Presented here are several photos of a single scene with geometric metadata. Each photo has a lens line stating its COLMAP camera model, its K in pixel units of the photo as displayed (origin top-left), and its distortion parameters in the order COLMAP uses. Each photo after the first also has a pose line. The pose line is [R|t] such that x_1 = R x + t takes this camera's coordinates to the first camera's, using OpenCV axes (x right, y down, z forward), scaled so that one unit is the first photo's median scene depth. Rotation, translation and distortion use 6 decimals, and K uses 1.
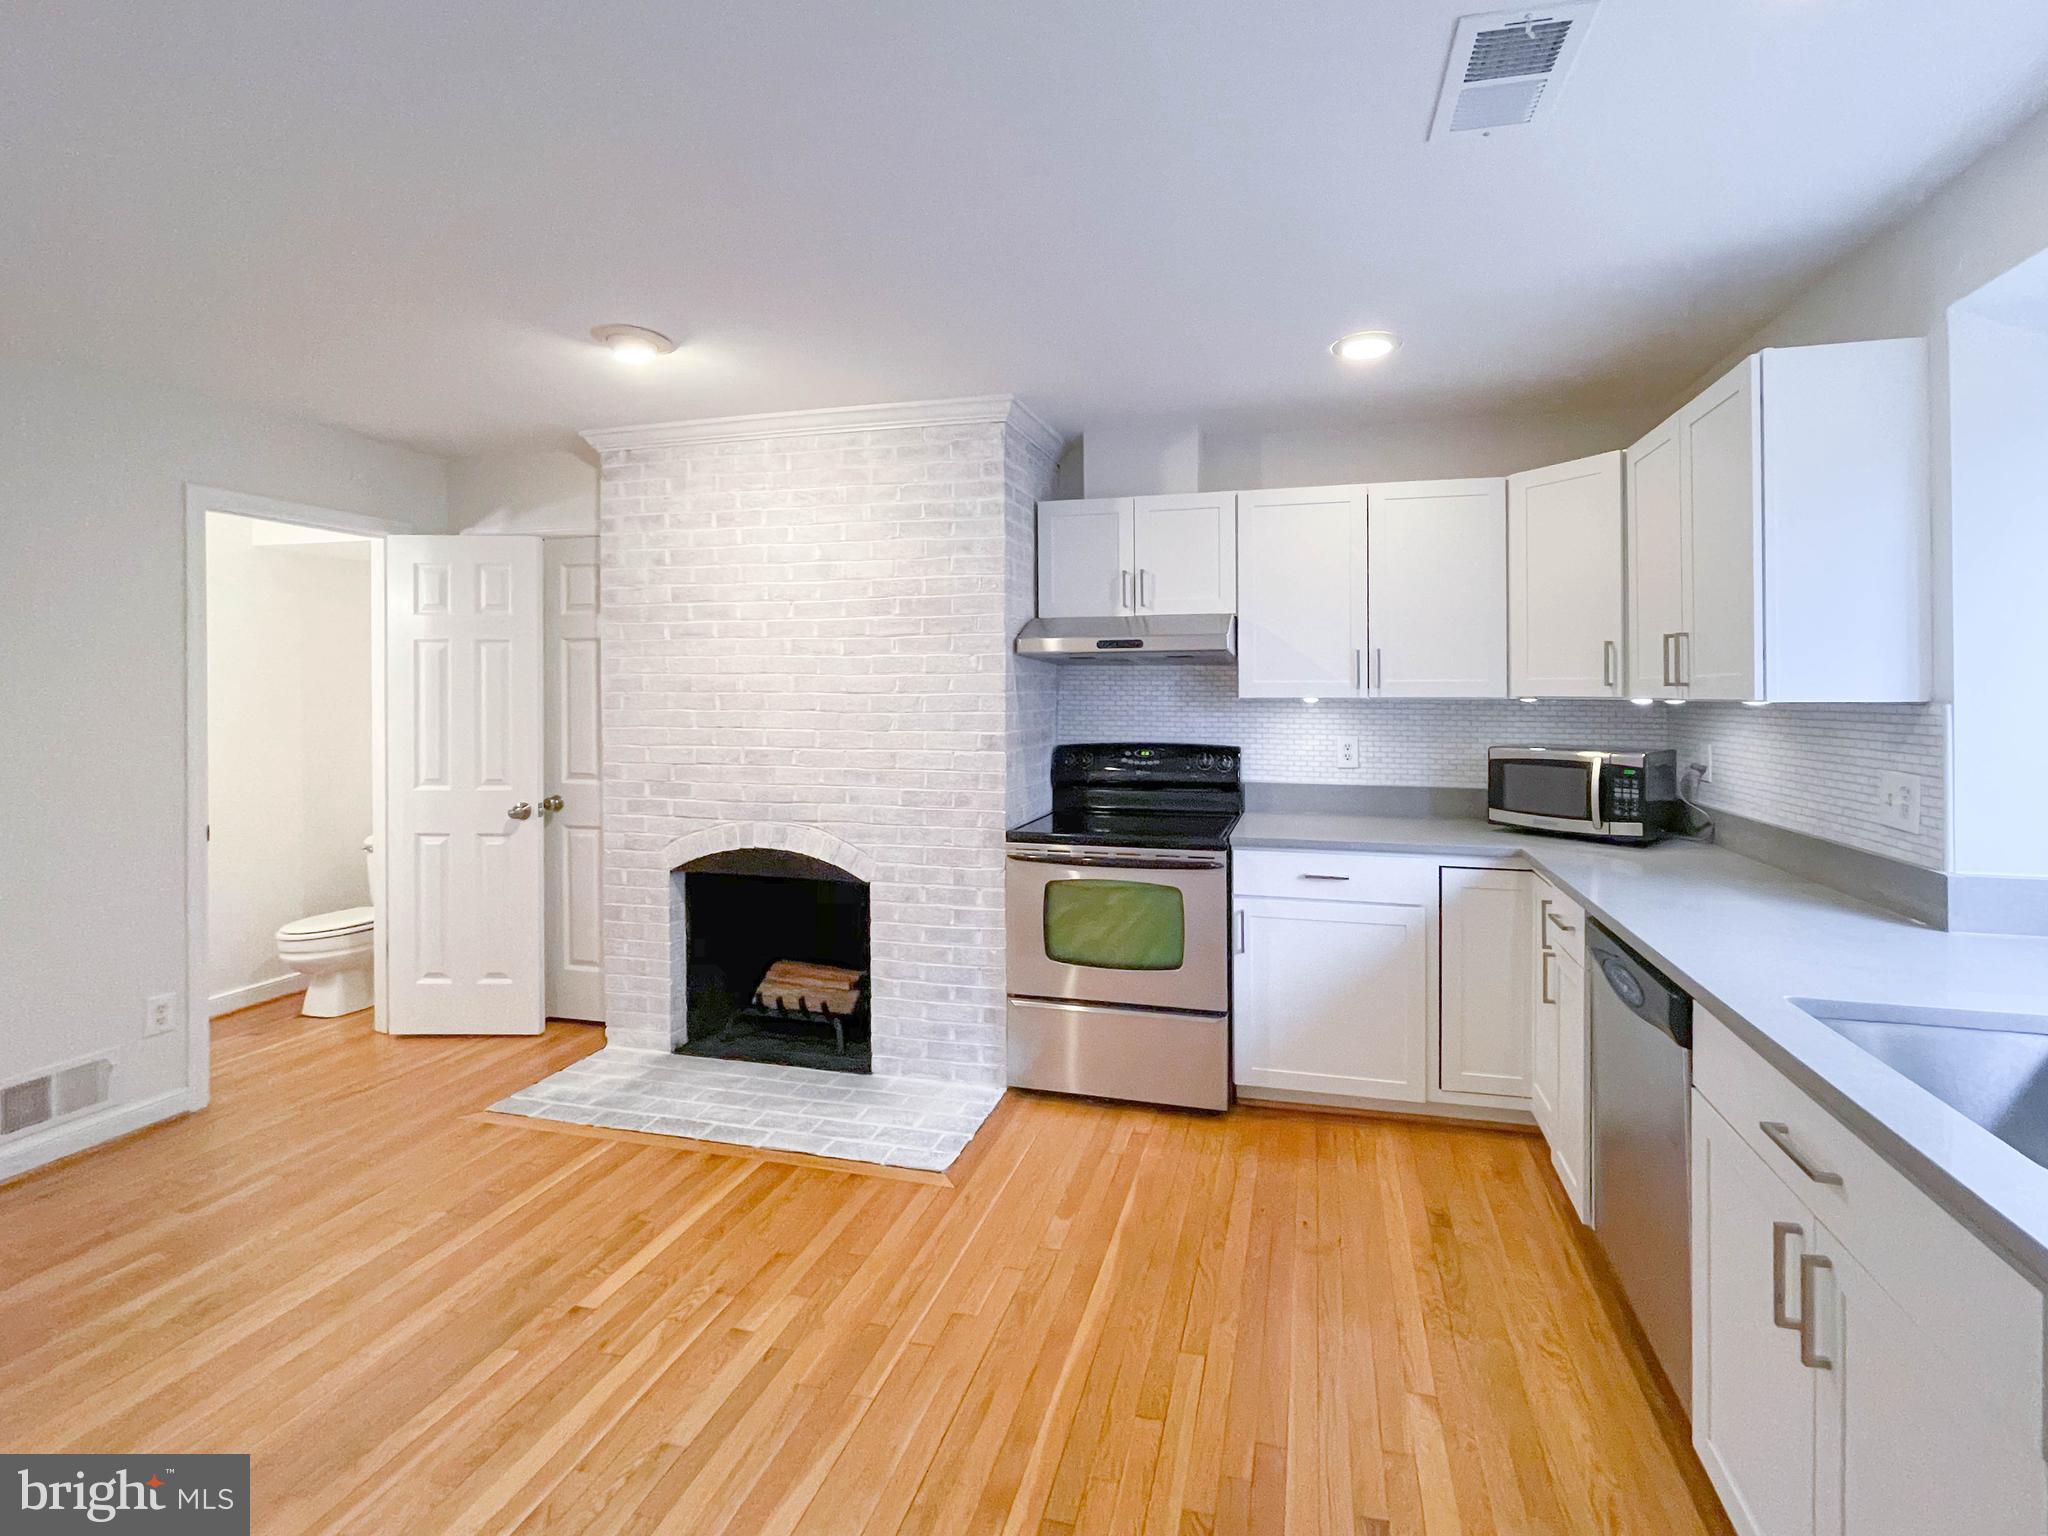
lens RADIAL K [[837.1, 0, 1022.2], [0, 837.1, 705.5], [0, 0, 1]] dist [0.000949, -0.000014]
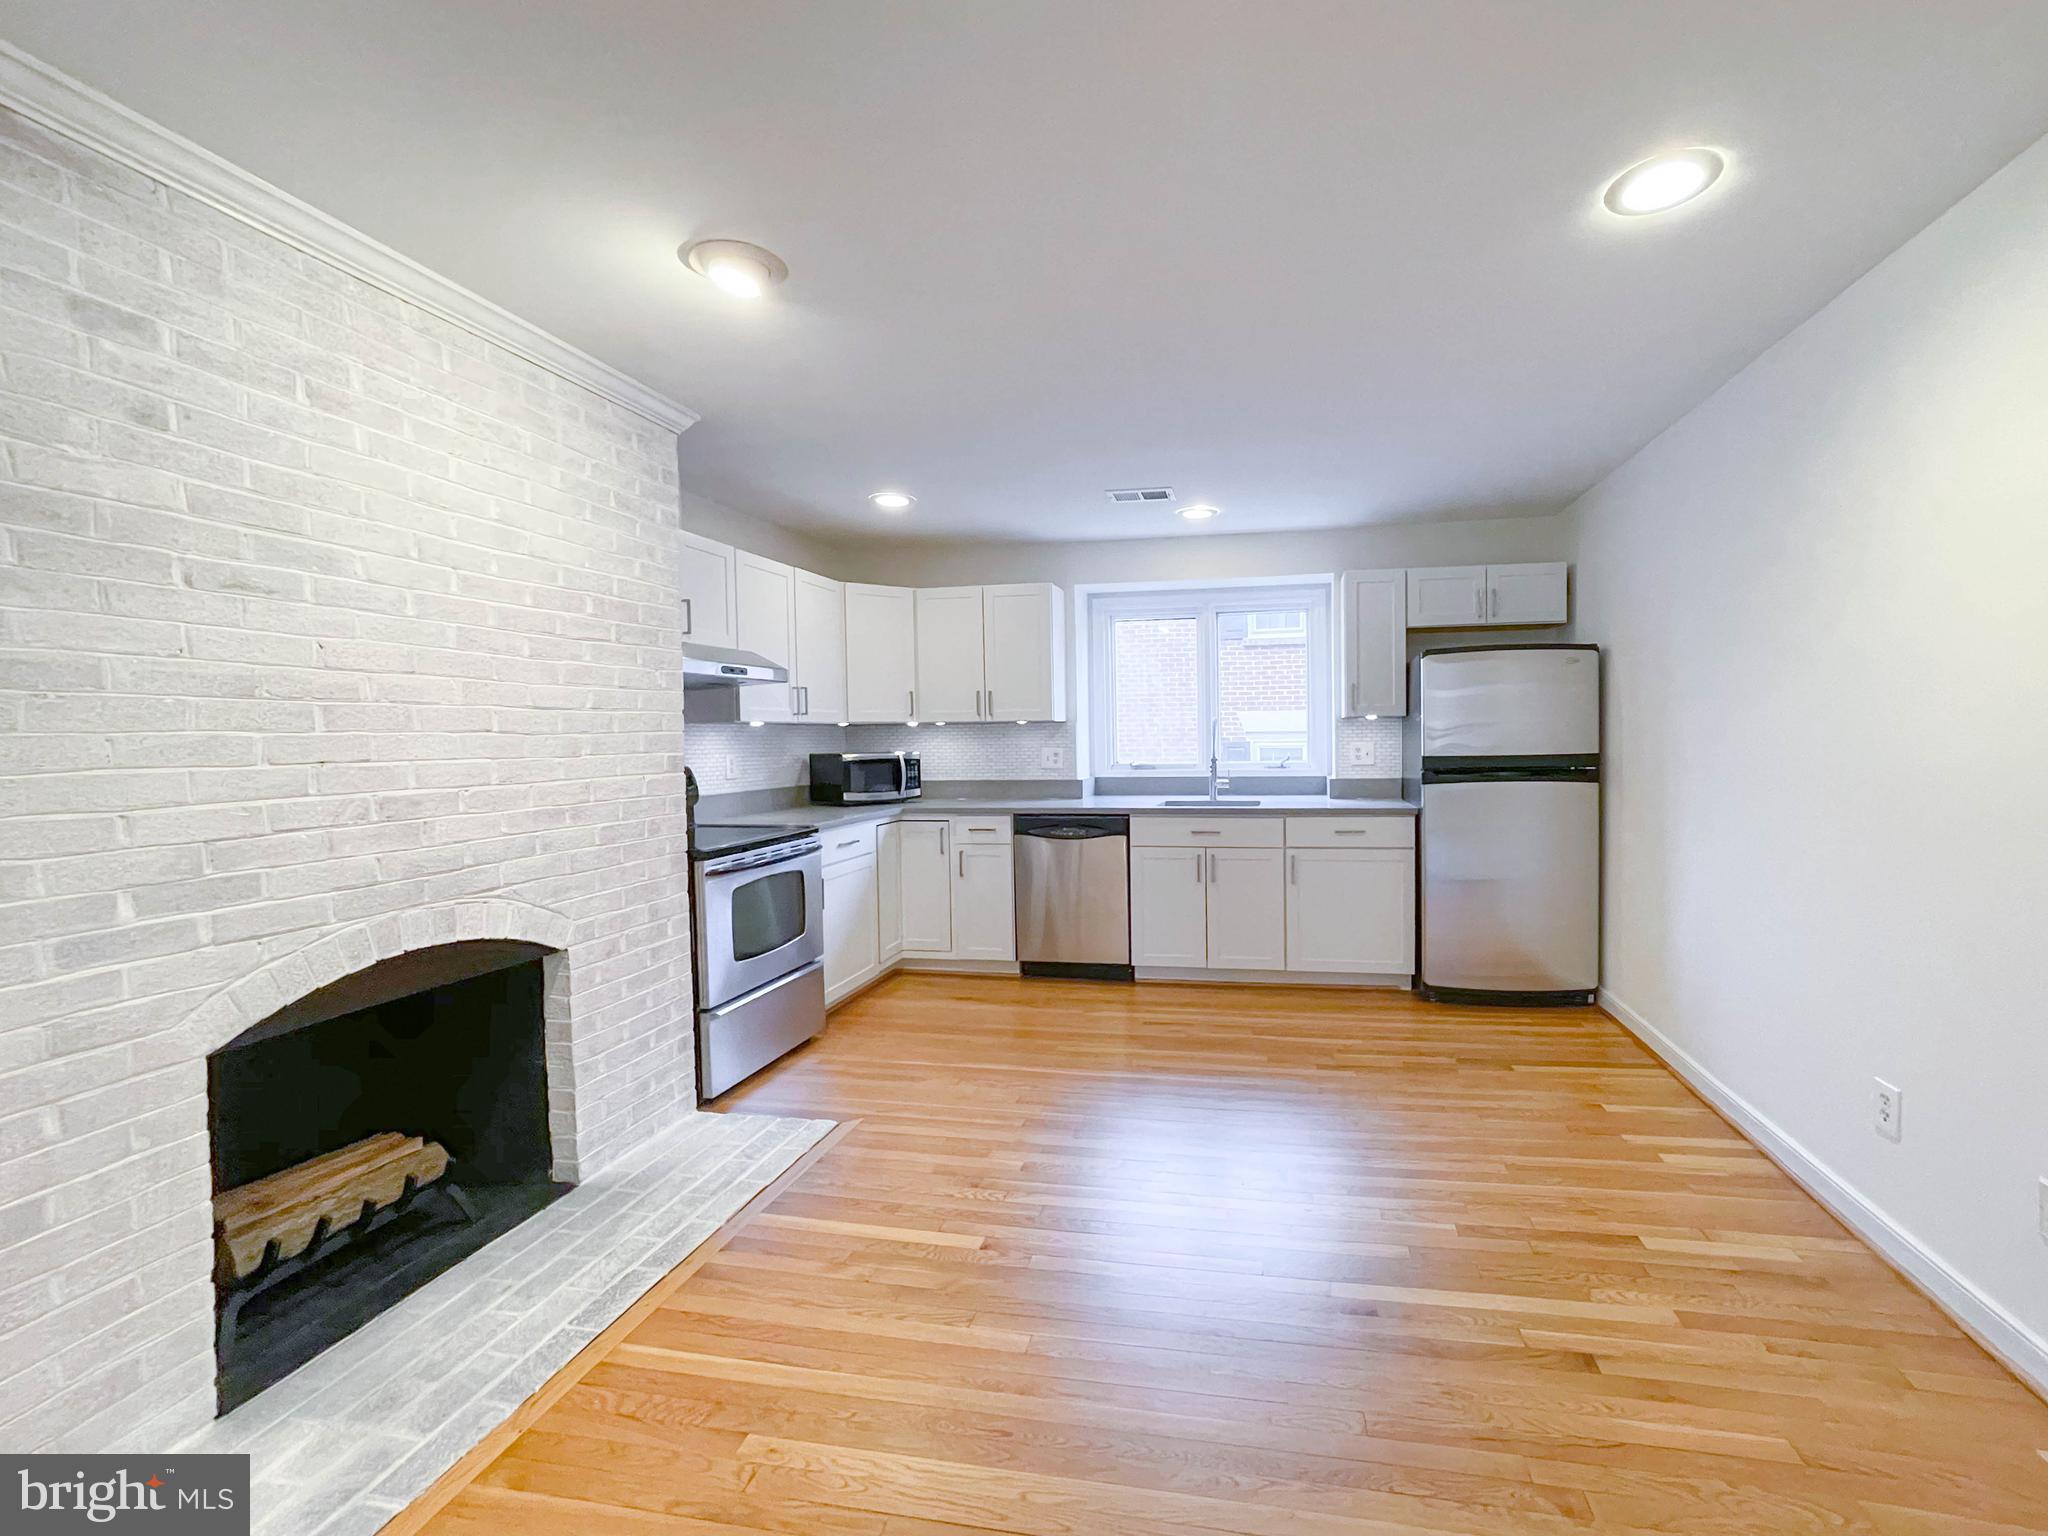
lens RADIAL K [[969.1, 0, 1079.7], [0, 969.1, 771.9], [0, 0, 1]] dist [-0.000445, -0.000303]
pose [[-0.040485, -0.040068, 0.998376, -1.121118], [0.016756, 0.999028, 0.040774, 0.015131], [-0.999040, 0.018380, -0.039775, 0.555267]]
